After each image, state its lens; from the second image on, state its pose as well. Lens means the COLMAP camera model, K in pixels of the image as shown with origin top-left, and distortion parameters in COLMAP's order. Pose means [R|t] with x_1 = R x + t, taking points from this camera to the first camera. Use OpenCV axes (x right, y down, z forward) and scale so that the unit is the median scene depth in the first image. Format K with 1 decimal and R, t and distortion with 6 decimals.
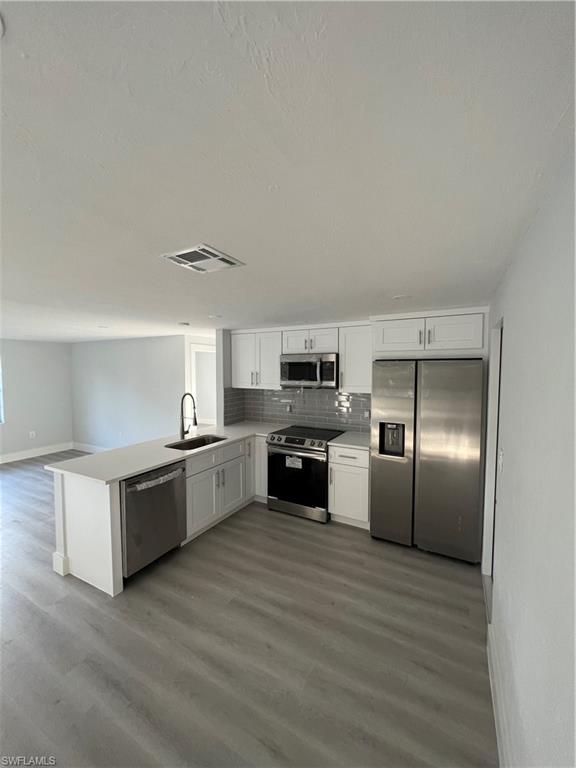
lens RADIAL K [[310.6, 0, 288.0], [0, 310.6, 385.5], [0, 0, 1]] dist [0.000651, 0.000141]
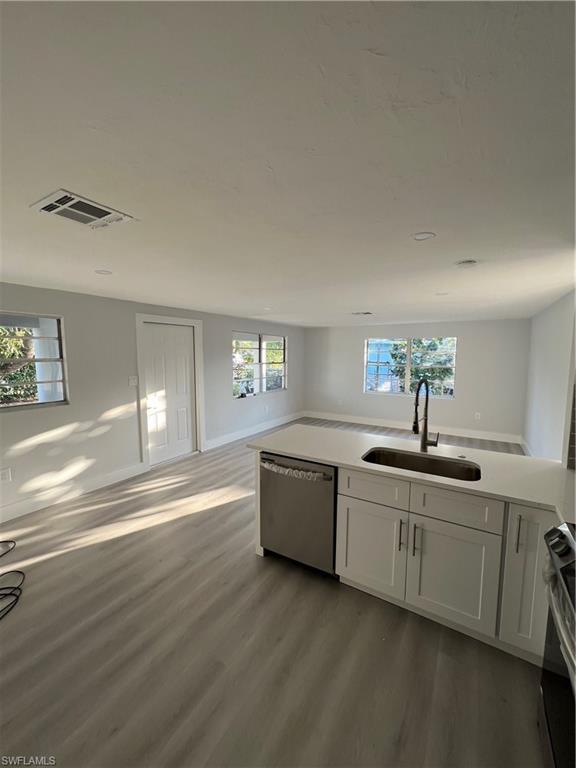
lens RADIAL K [[310.6, 0, 285.9], [0, 310.6, 382.6], [0, 0, 1]] dist [0.000651, 0.000141]
pose [[-0.038217, 0.098161, -0.994436, 0.291059], [-0.060668, 0.993100, 0.100360, -0.014429], [0.997426, 0.064166, -0.031998, 0.727224]]
